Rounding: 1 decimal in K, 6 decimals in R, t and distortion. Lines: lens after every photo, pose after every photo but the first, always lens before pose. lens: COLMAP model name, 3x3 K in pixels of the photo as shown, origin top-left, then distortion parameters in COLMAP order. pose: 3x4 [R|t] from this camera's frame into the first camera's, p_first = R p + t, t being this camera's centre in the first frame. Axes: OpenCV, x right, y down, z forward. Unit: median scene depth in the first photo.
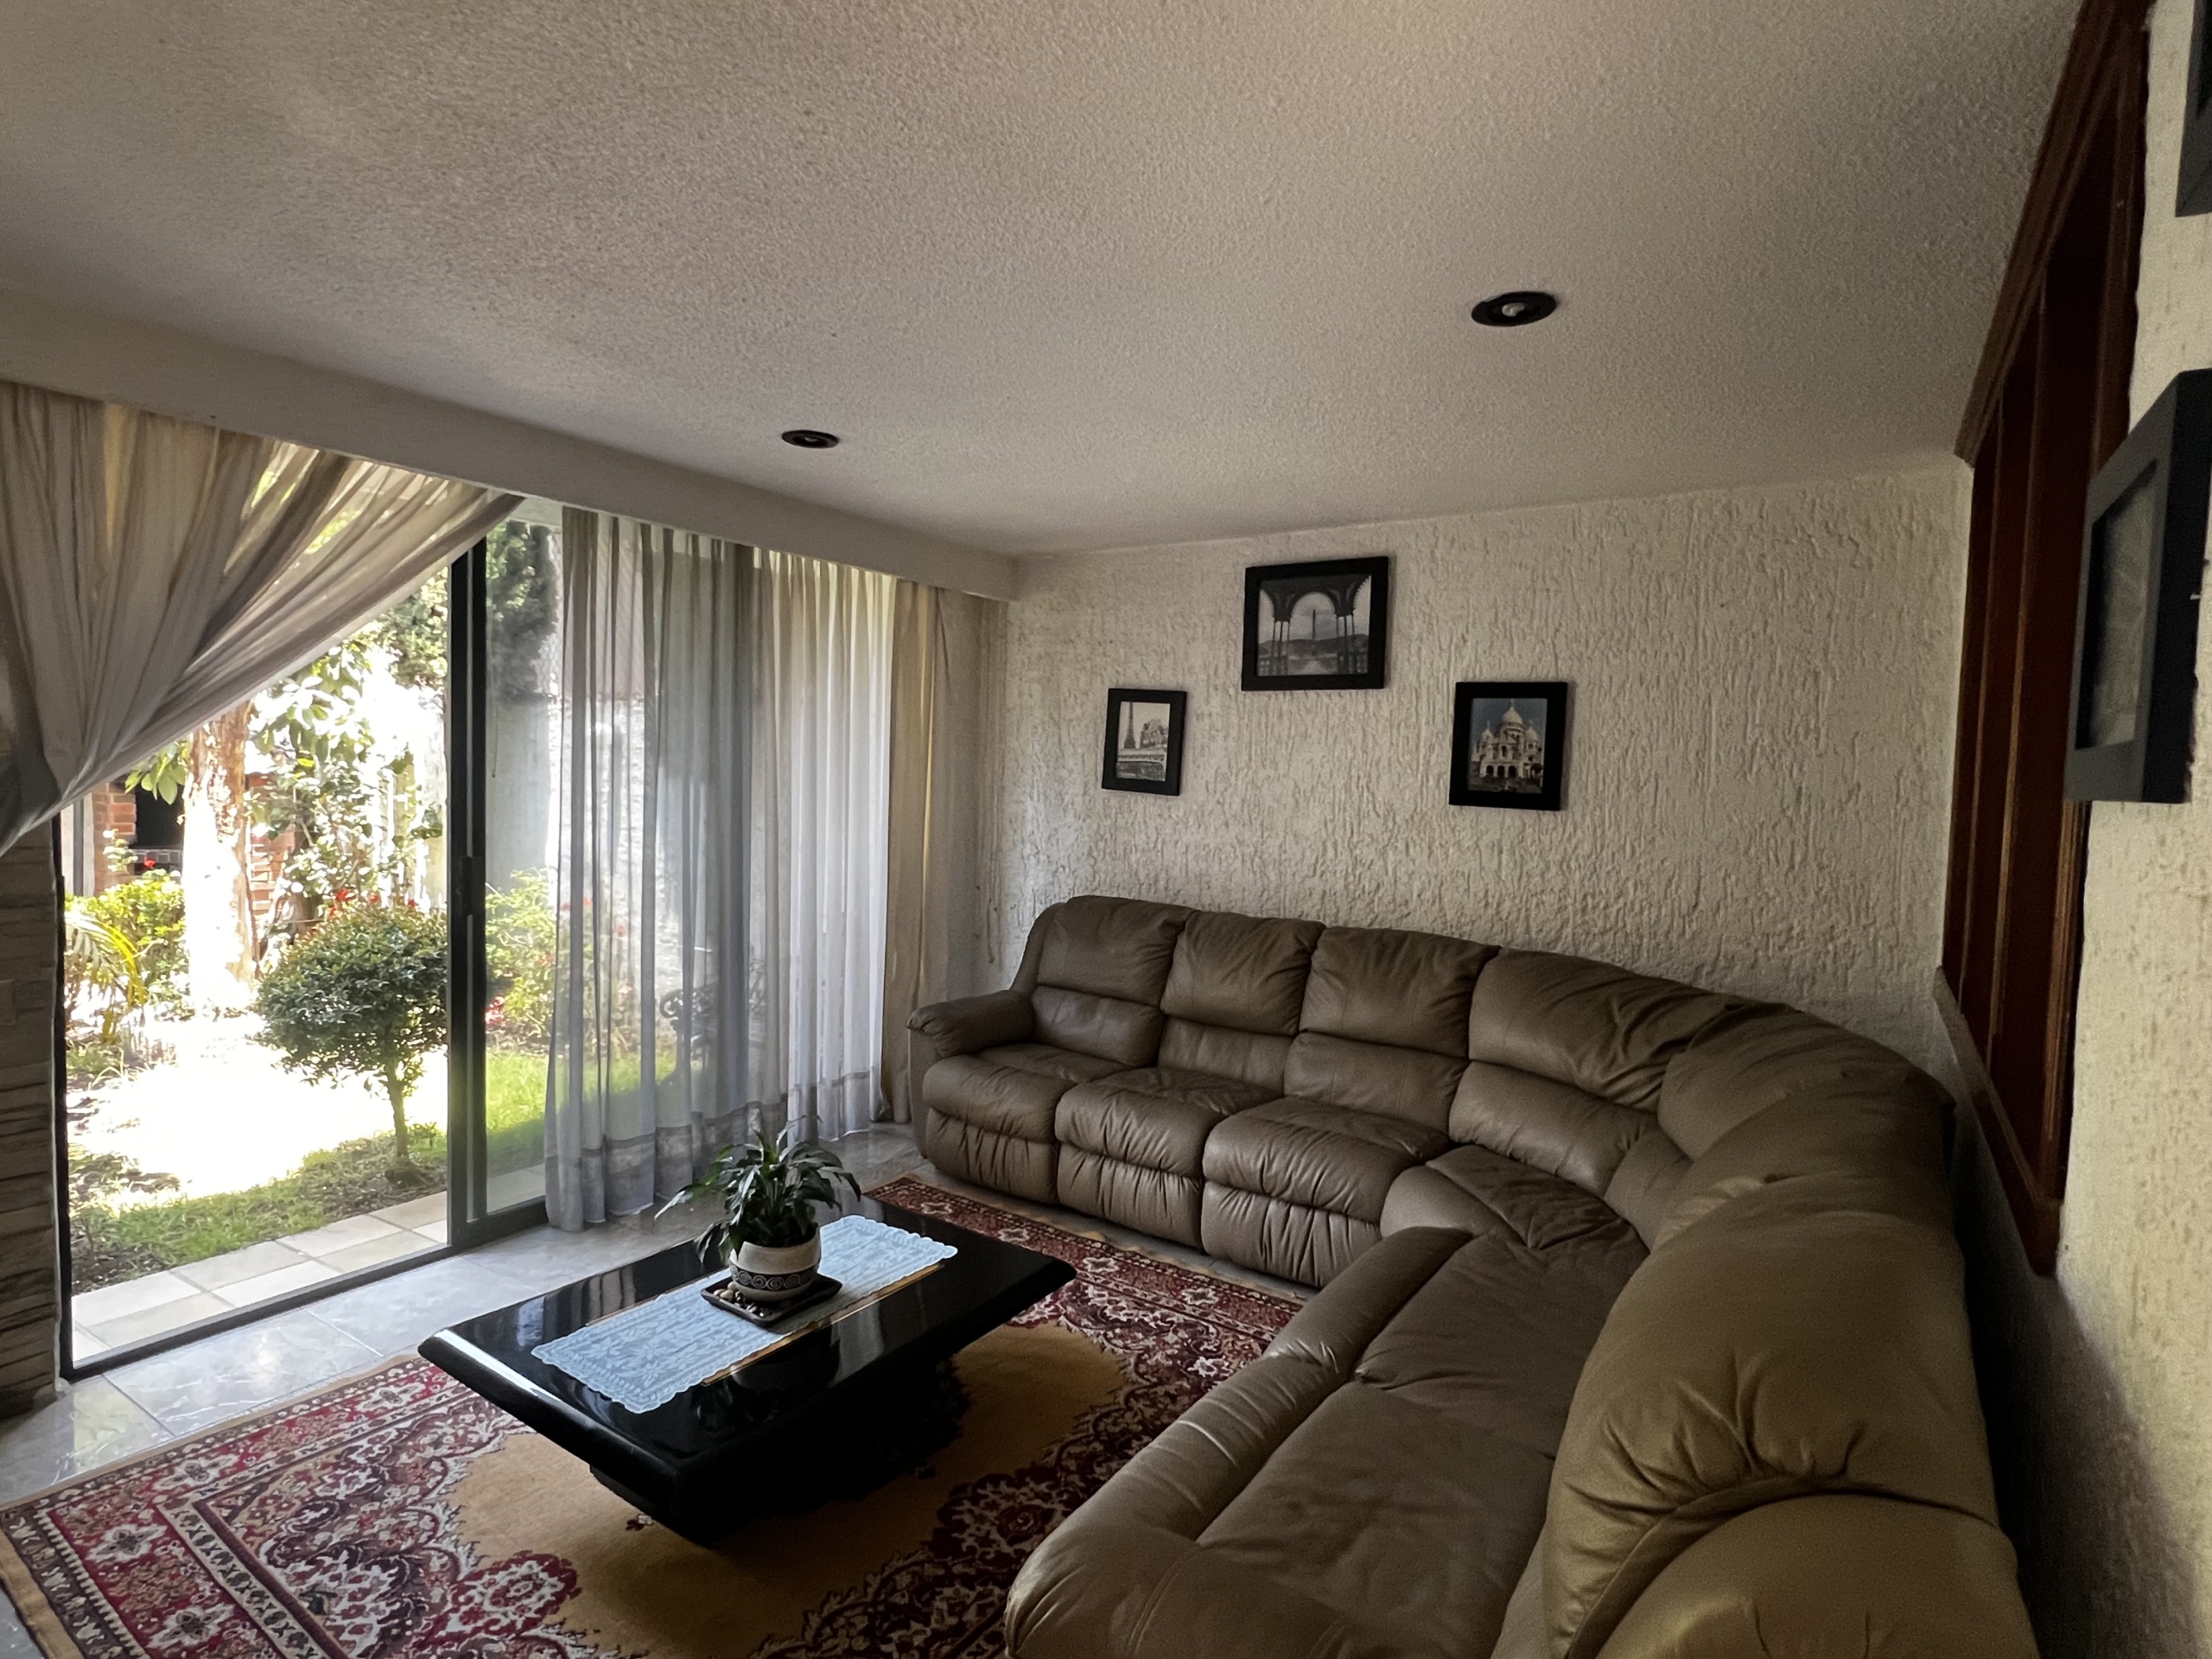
lens RADIAL K [[1163.6, 0, 1106.0], [0, 1163.6, 829.5], [0, 0, 1]] dist [-0.000751, -0.000158]
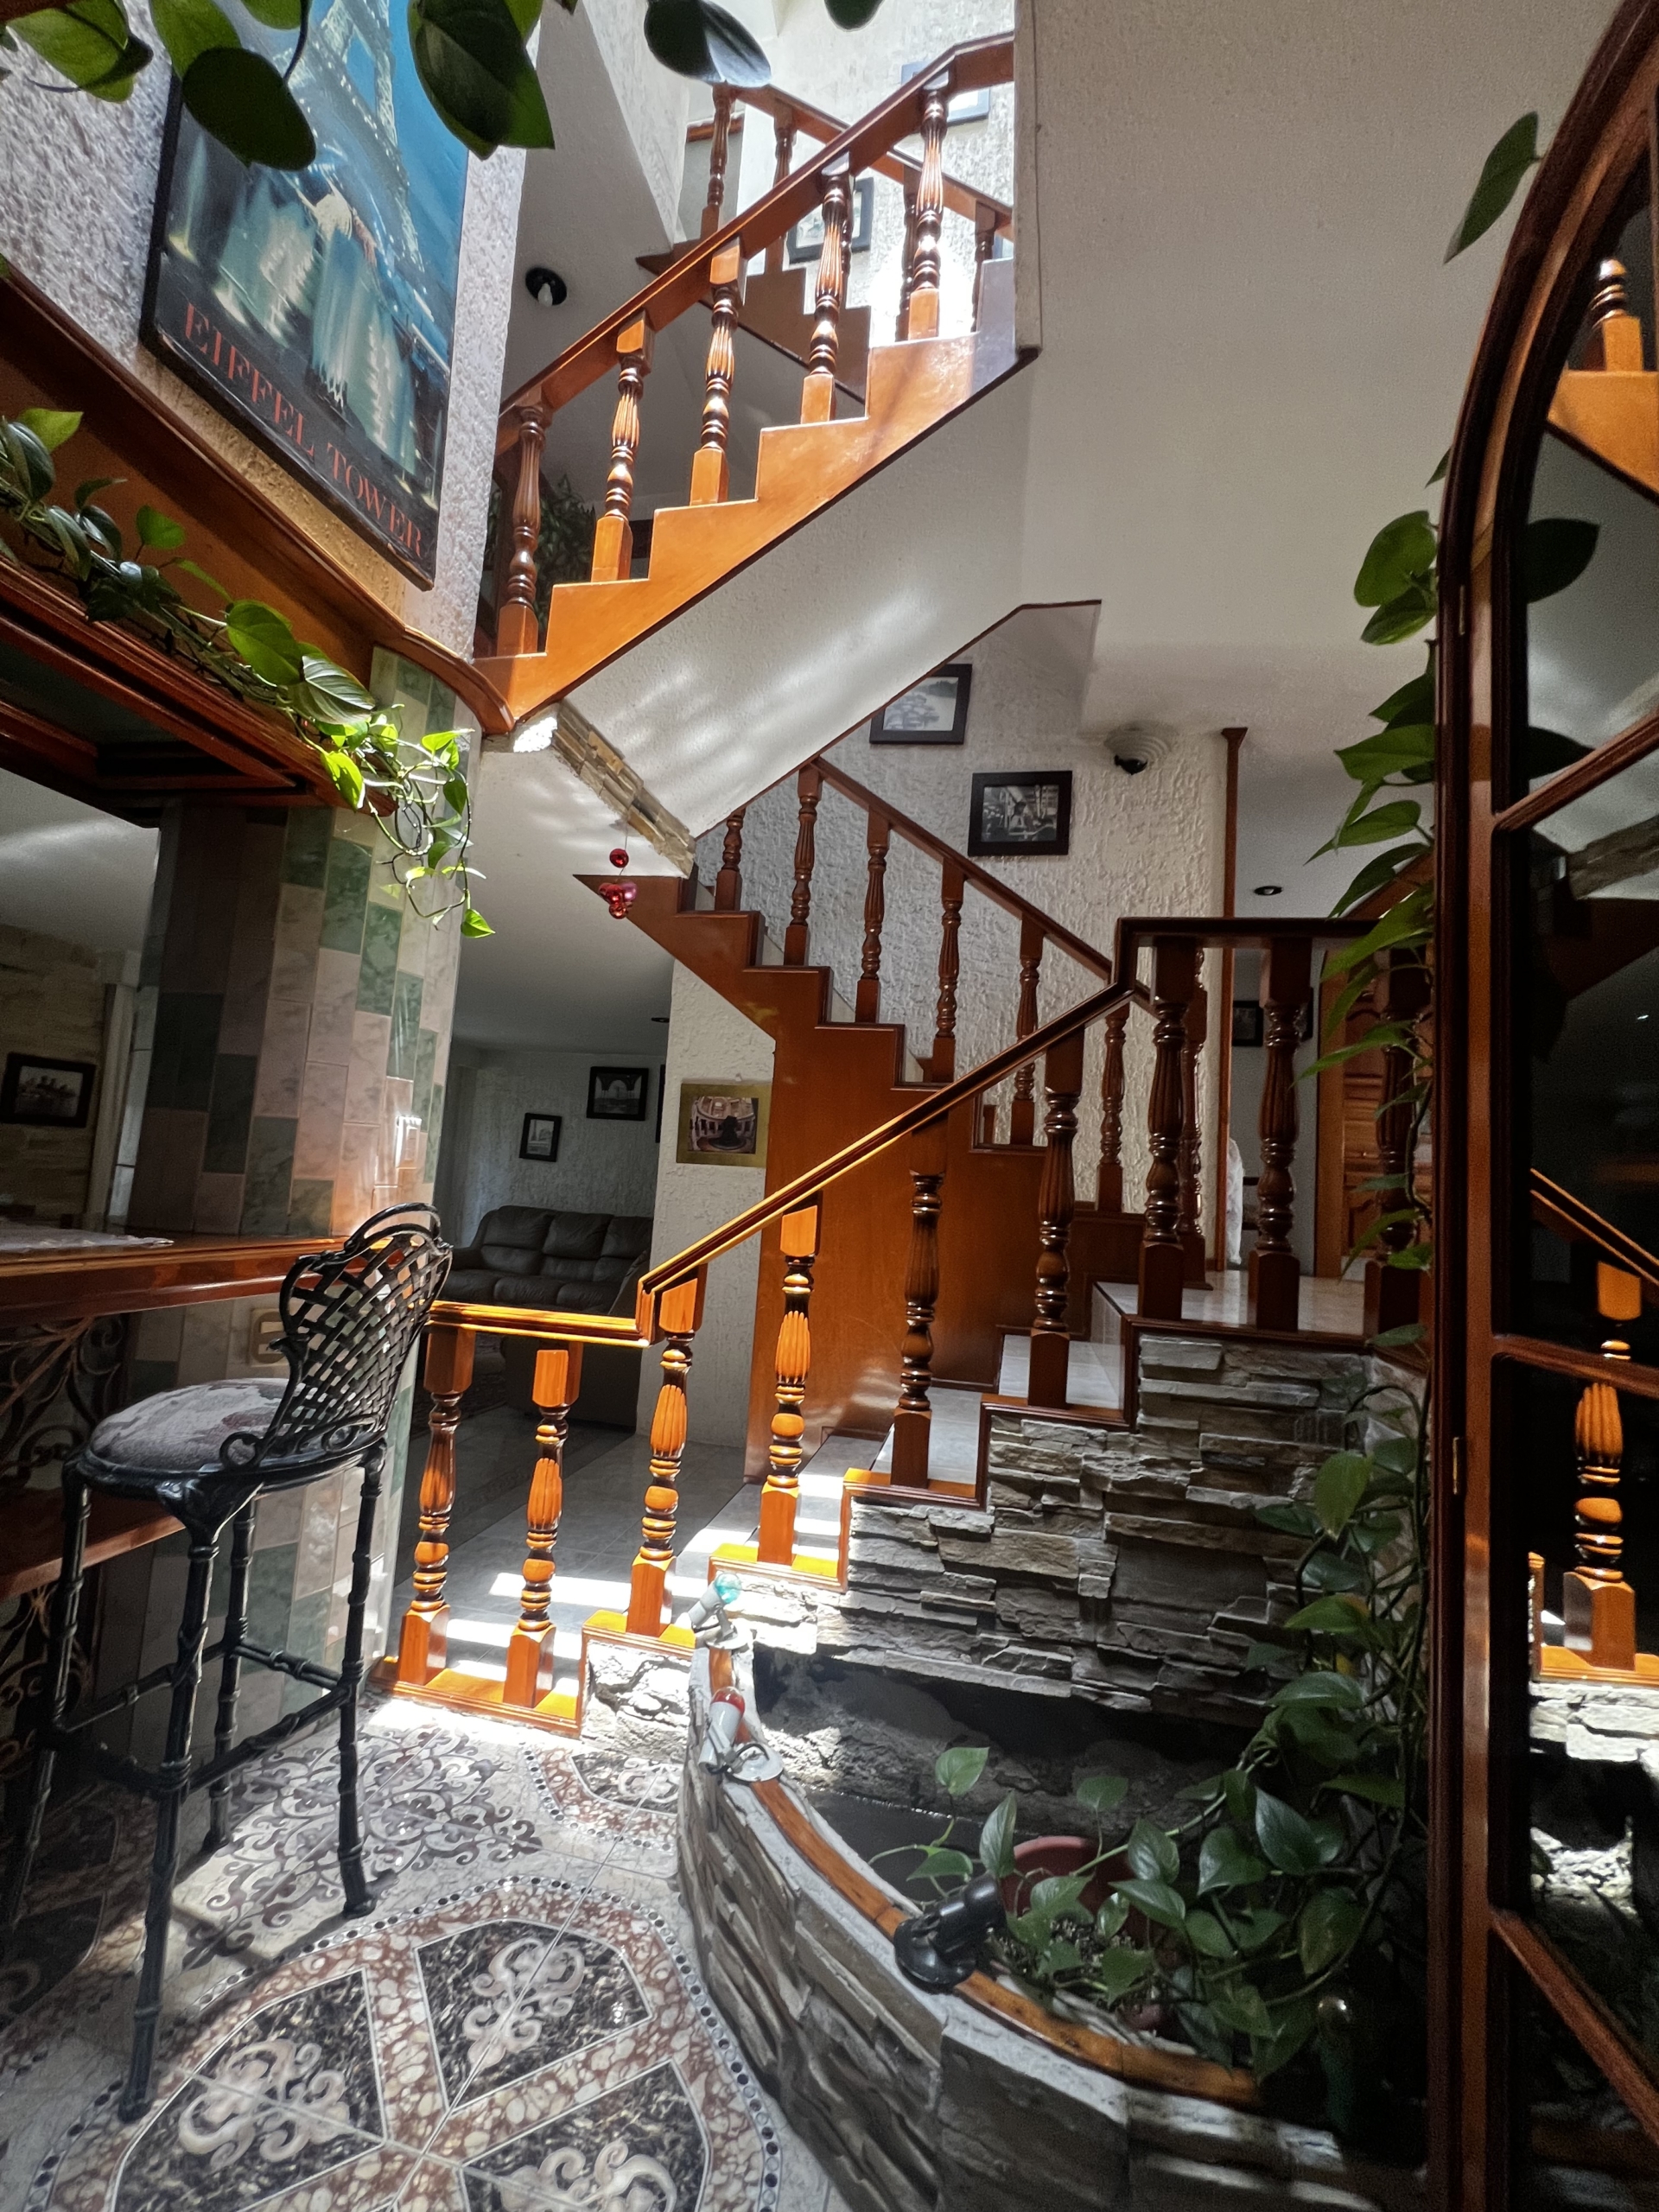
lens RADIAL K [[878.2, 0, 830.8], [0, 878.2, 1113.5], [0, 0, 1]] dist [-0.000906, 0.000622]
pose [[0.933607, 0.065177, 0.352321, -0.048628], [-0.021061, 0.991598, -0.127631, 0.090443], [-0.357680, 0.111737, 0.927135, -0.849322]]
